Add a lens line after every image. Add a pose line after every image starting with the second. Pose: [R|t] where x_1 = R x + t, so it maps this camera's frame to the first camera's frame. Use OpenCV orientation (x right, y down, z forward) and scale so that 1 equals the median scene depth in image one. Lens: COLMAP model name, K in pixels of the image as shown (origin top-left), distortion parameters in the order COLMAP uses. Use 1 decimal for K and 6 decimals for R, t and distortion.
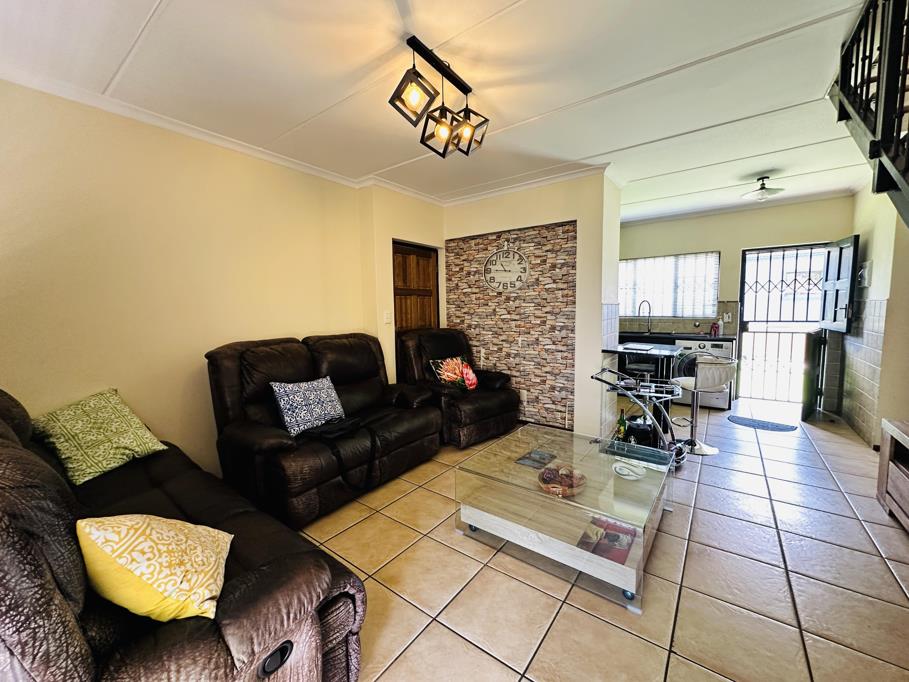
lens RADIAL K [[365.2, 0, 448.0], [0, 365.2, 342.2], [0, 0, 1]] dist [-0.002122, 0.000150]
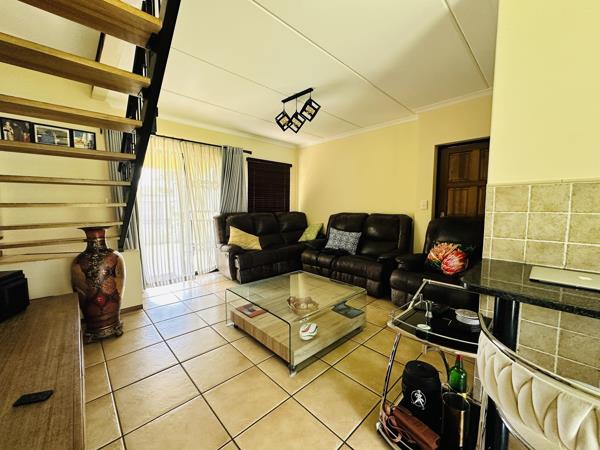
lens RADIAL K [[241.1, 0, 295.4], [0, 241.1, 225.7], [0, 0, 1]] dist [-0.002122, 0.000150]
pose [[-0.156568, 0.099843, -0.982608, 0.681941], [-0.091010, 0.989186, 0.115013, -0.043388], [0.983465, 0.107434, -0.145788, 0.562437]]
